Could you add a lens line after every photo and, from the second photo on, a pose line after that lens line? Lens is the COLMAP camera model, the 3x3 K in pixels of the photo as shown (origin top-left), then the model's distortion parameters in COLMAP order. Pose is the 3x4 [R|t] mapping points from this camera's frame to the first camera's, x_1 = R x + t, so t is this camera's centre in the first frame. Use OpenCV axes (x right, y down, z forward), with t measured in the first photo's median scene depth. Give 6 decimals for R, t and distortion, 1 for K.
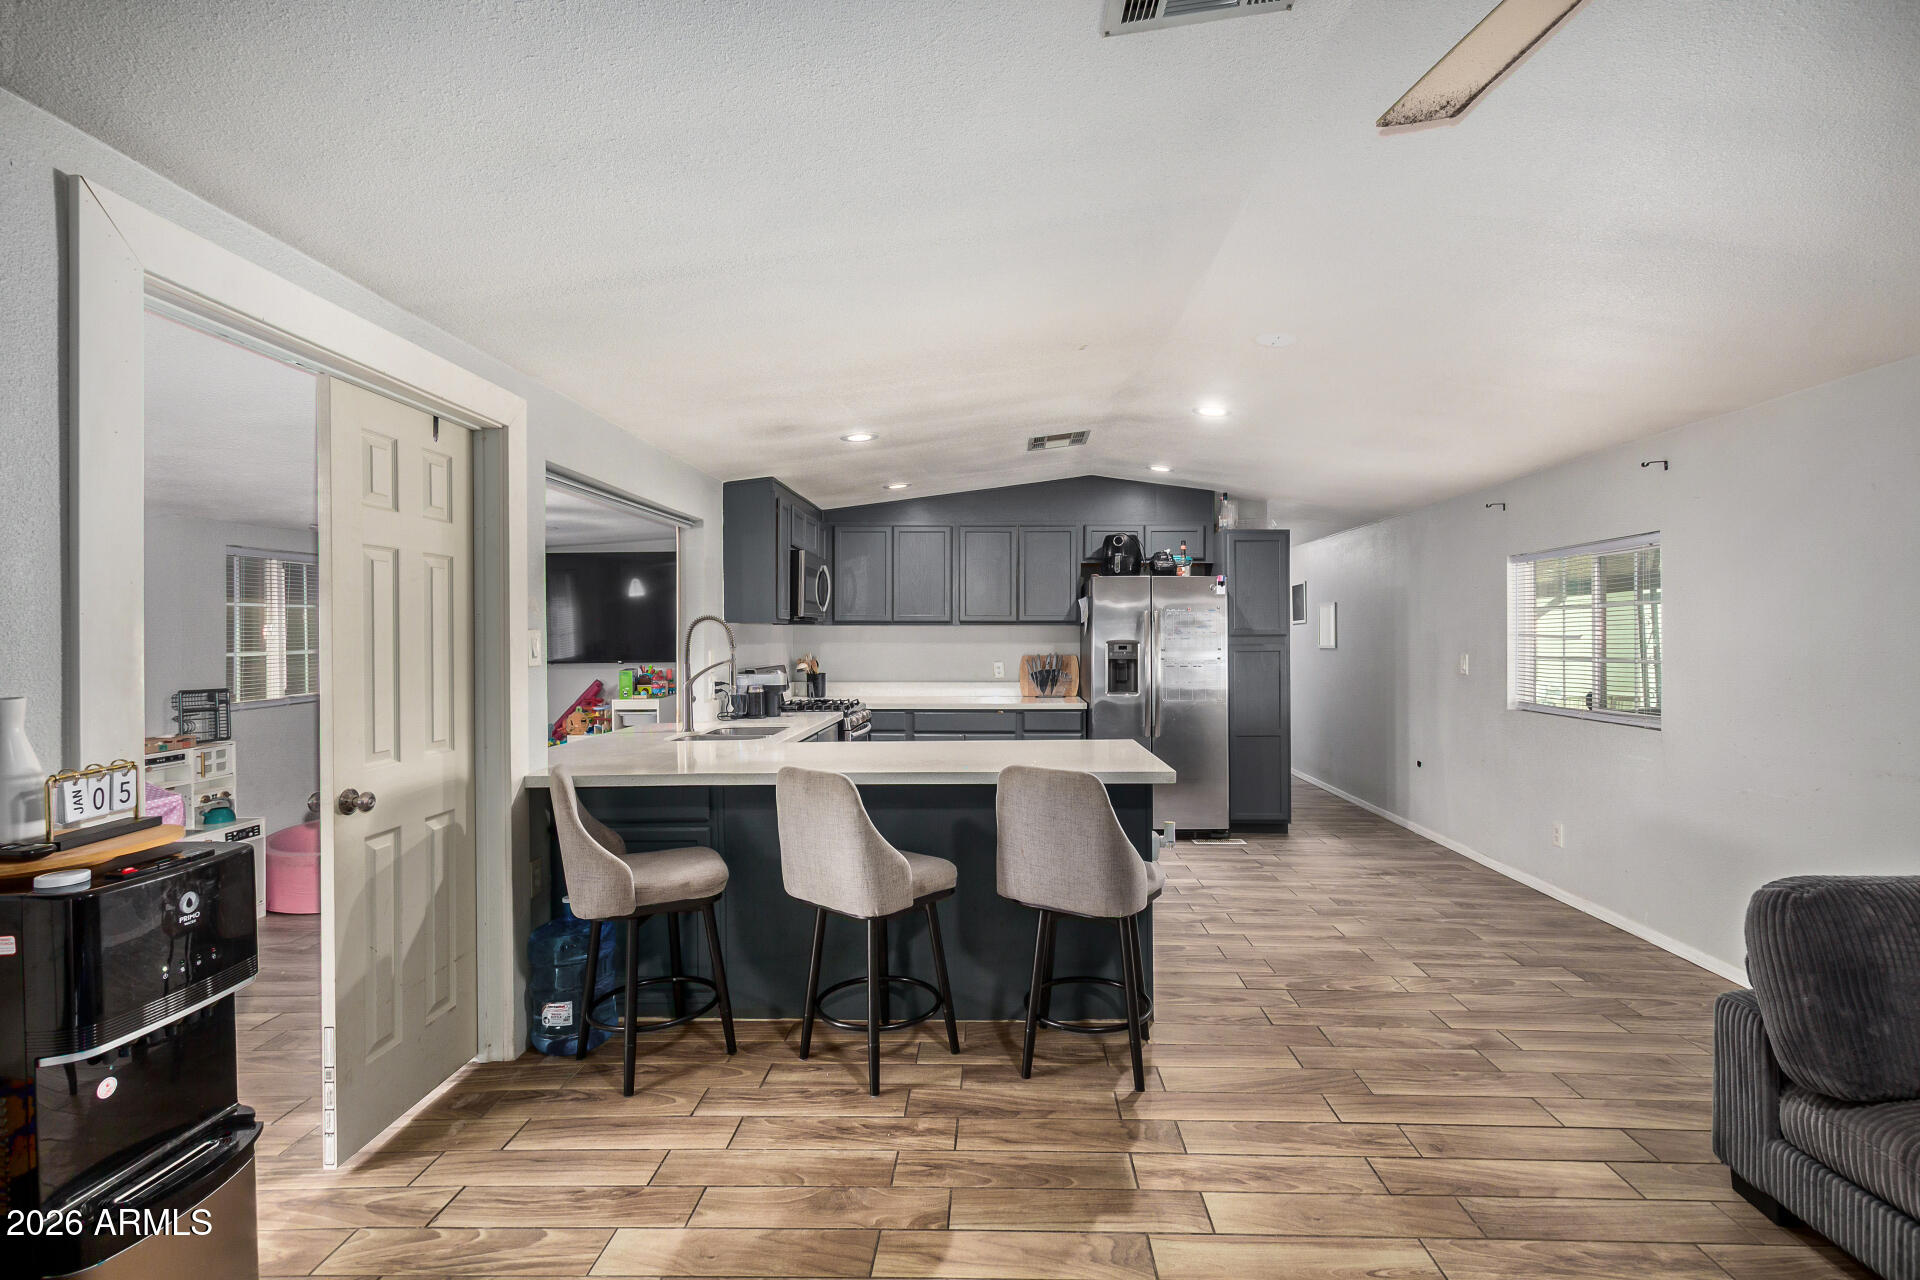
lens RADIAL K [[882.5, 0, 995.2], [0, 882.5, 633.5], [0, 0, 1]] dist [-0.001378, -0.001134]
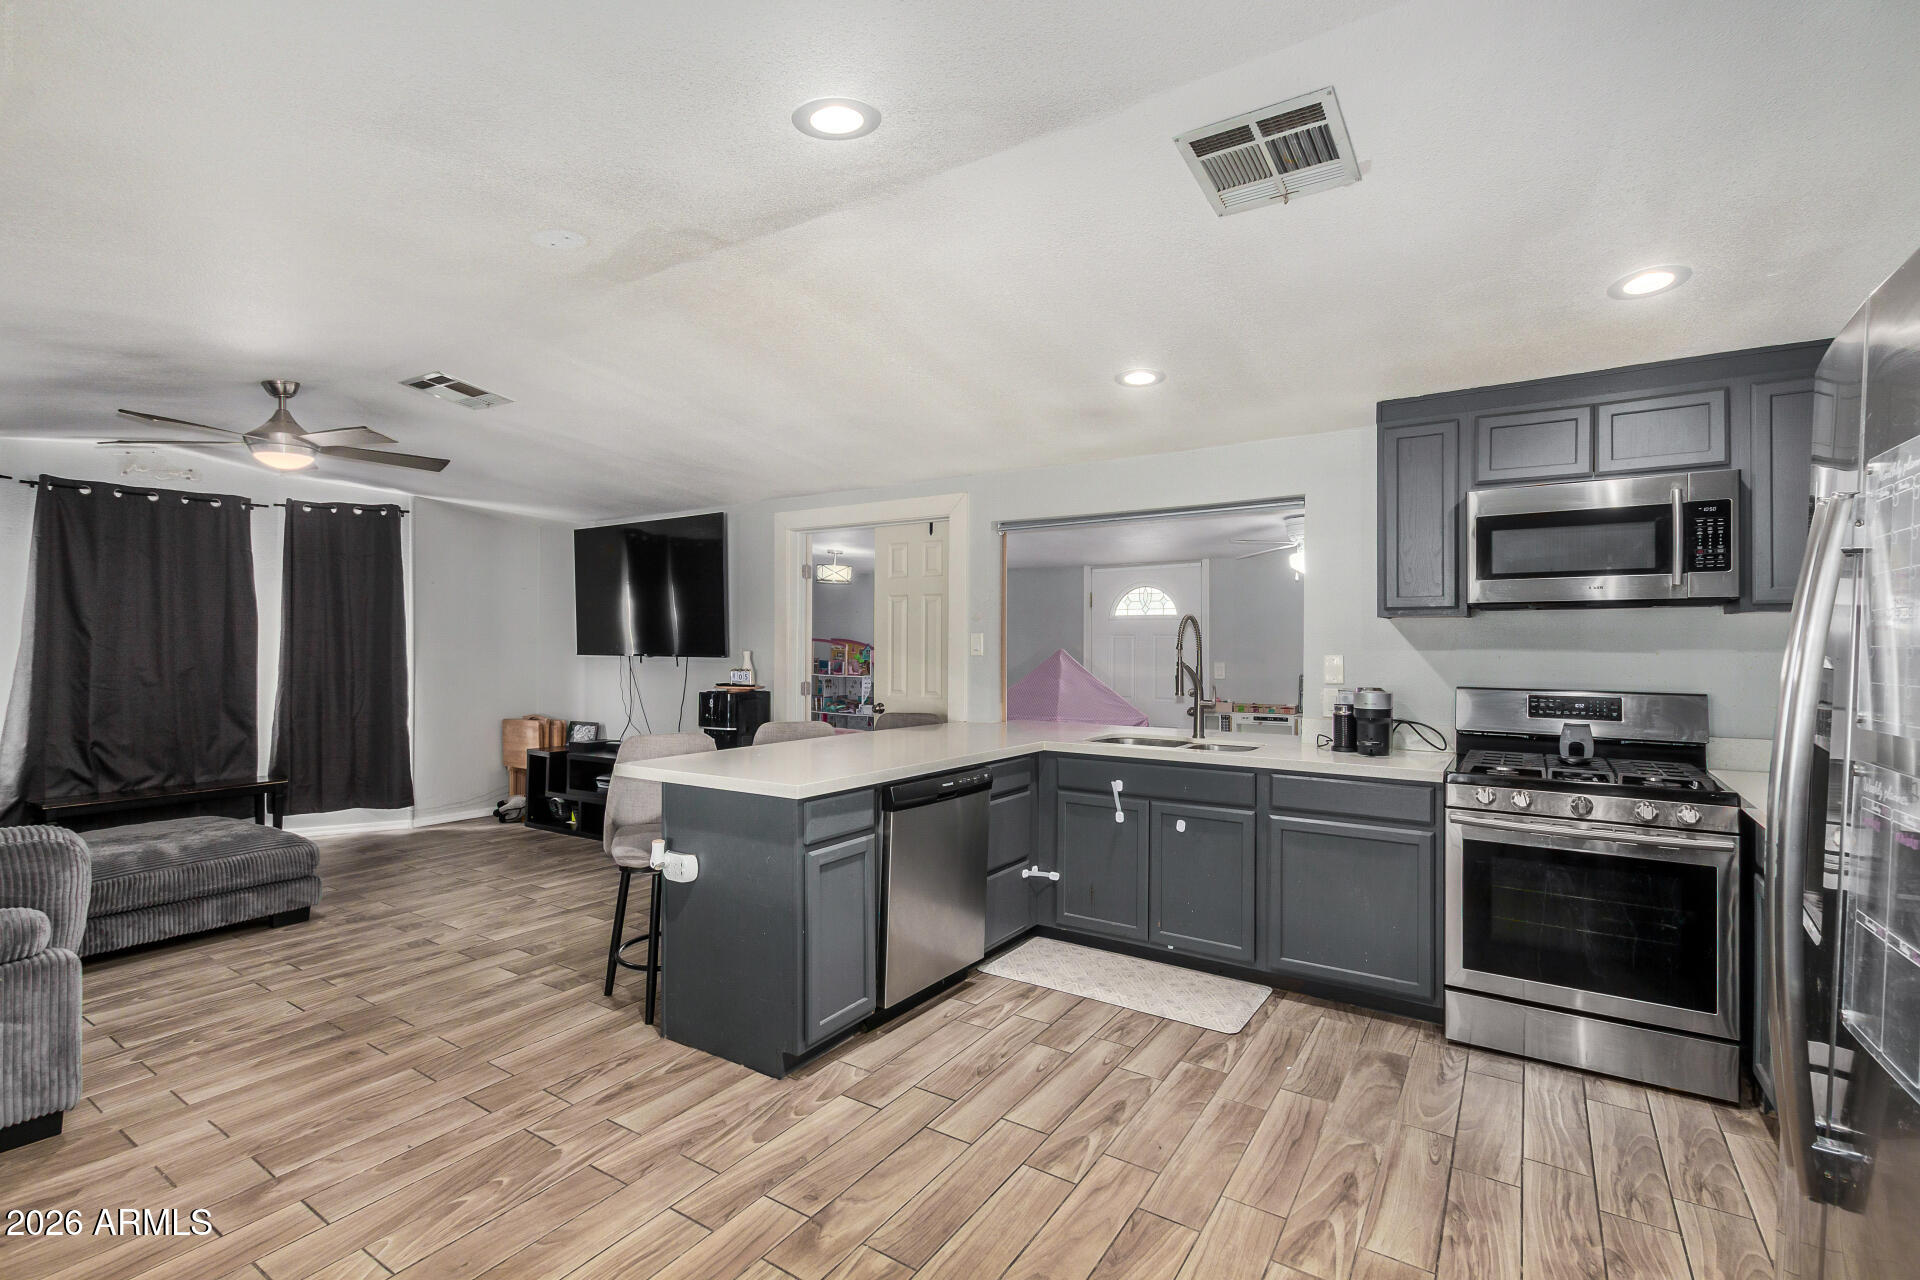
lens RADIAL K [[867.3, 0, 962.0], [0, 867.3, 638.9], [0, 0, 1]] dist [0.000774, -0.000939]
pose [[-0.541548, 0.000423, -0.840670, 0.564961], [0.000442, 1.000000, 0.000218, 0.004233], [0.840670, -0.000254, -0.541548, 1.265827]]
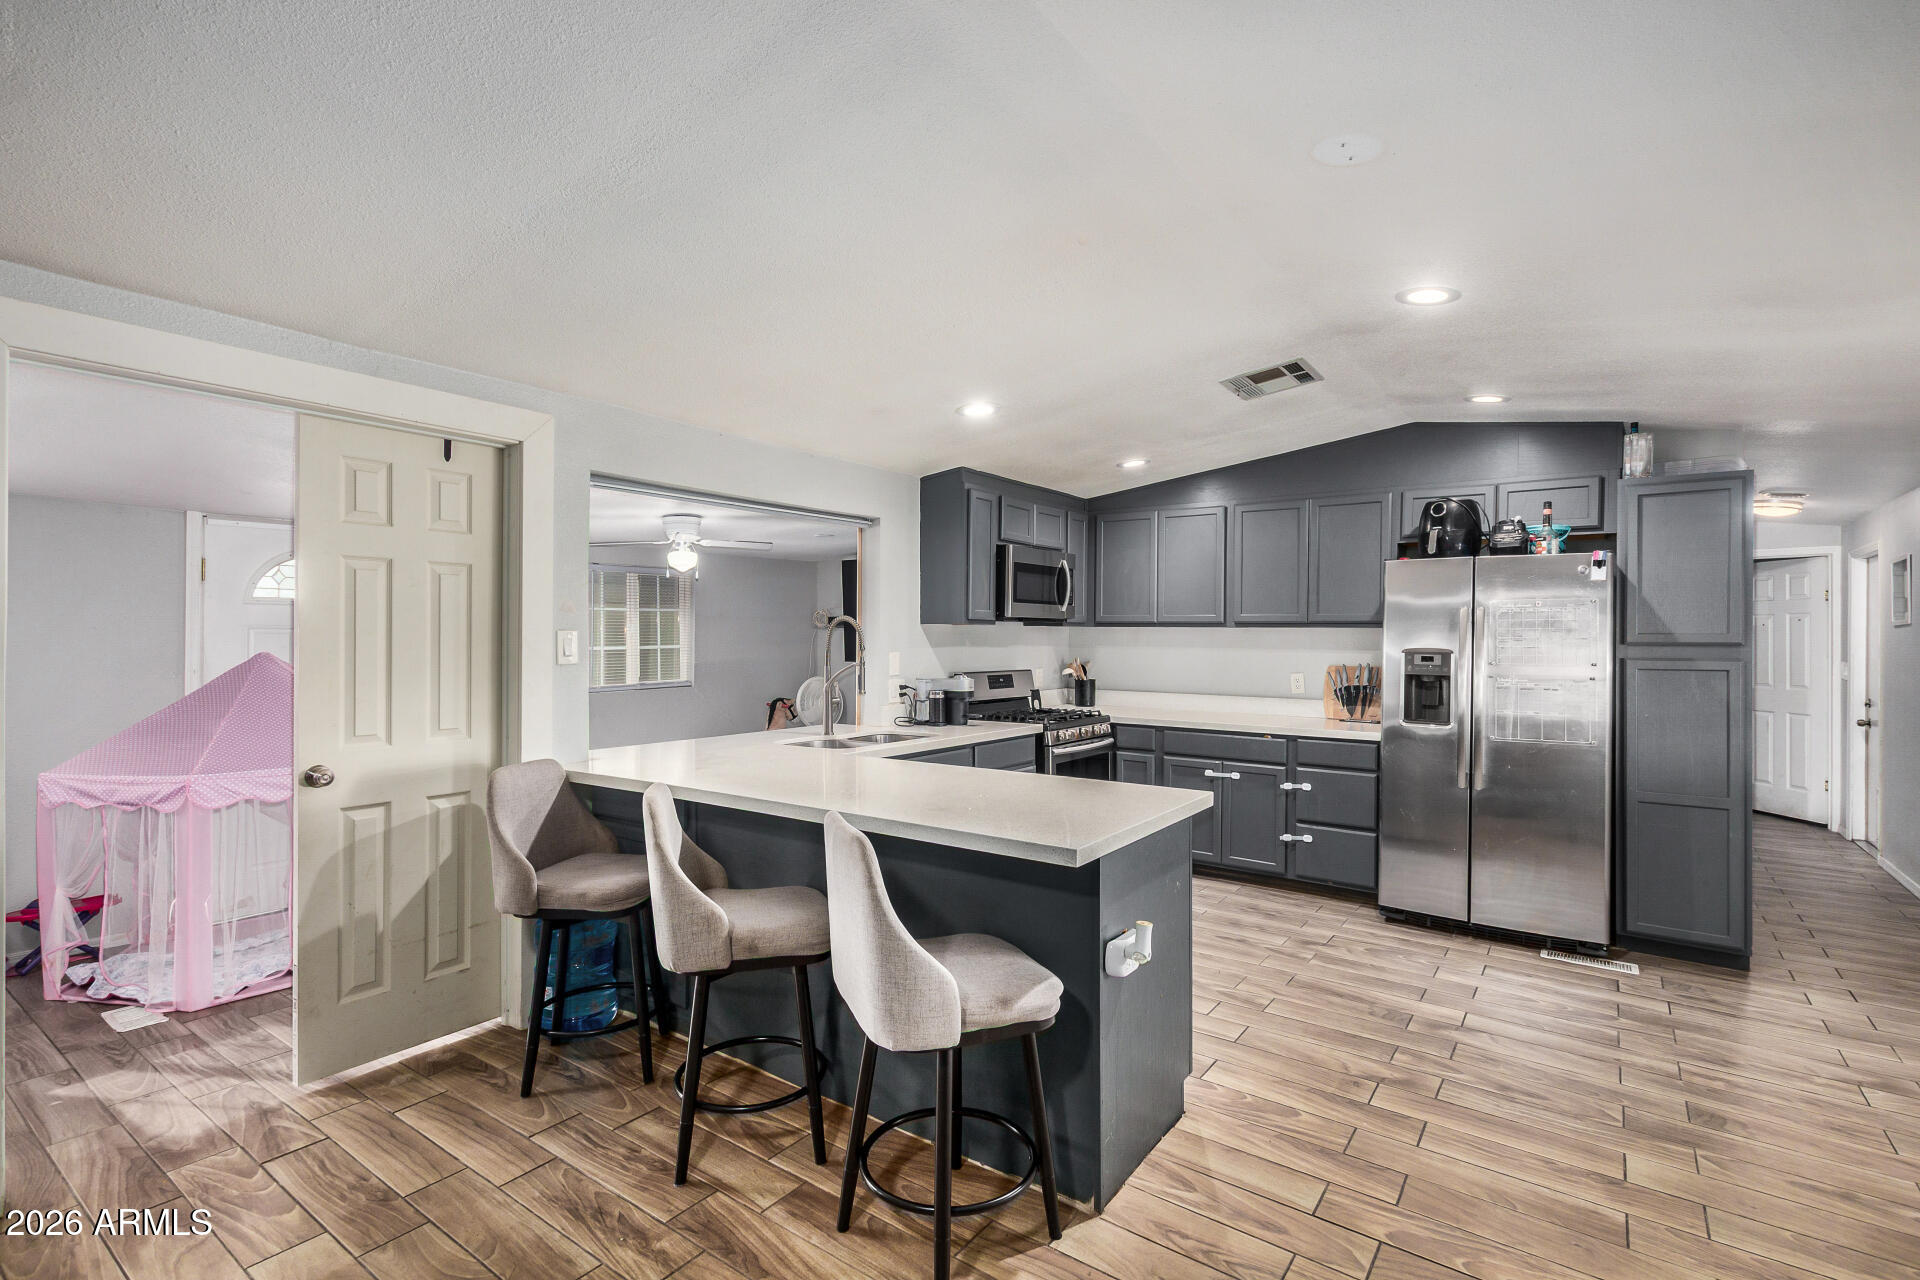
lens RADIAL K [[890.6, 0, 974.5], [0, 890.6, 638.0], [0, 0, 1]] dist [0.002723, -0.000331]
pose [[0.822883, 0.009325, -0.568135, 0.341377], [-0.007519, 0.999956, 0.005523, -0.003172], [0.568161, -0.000273, 0.822917, 0.271156]]
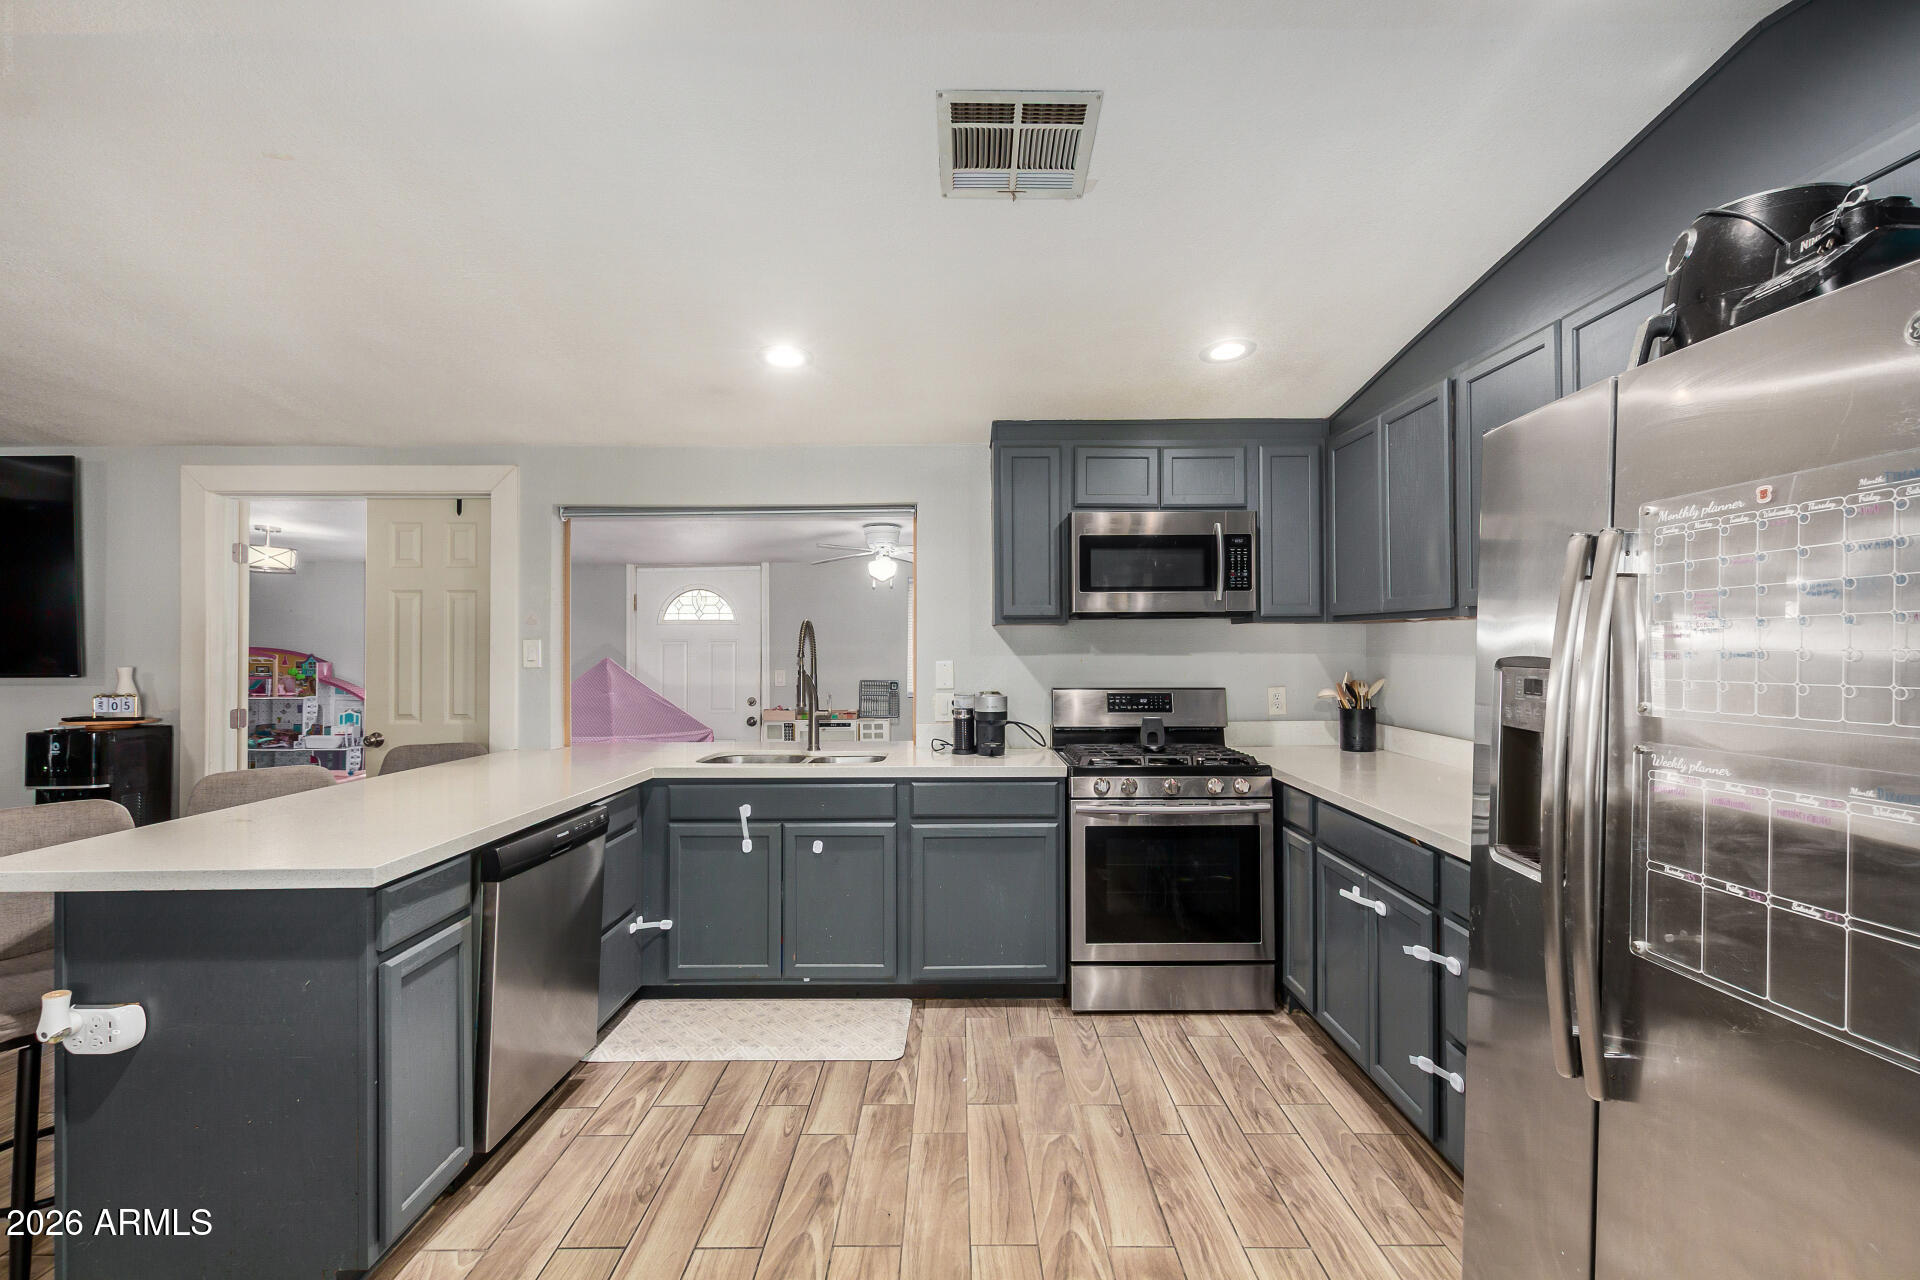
lens RADIAL K [[870.6, 0, 965.1], [0, 870.6, 638.3], [0, 0, 1]] dist [0.001455, -0.000393]
pose [[0.014872, -0.005960, -0.999872, 0.533495], [0.004977, 0.999970, -0.005886, 0.003043], [0.999877, -0.004889, 0.014901, 1.118473]]
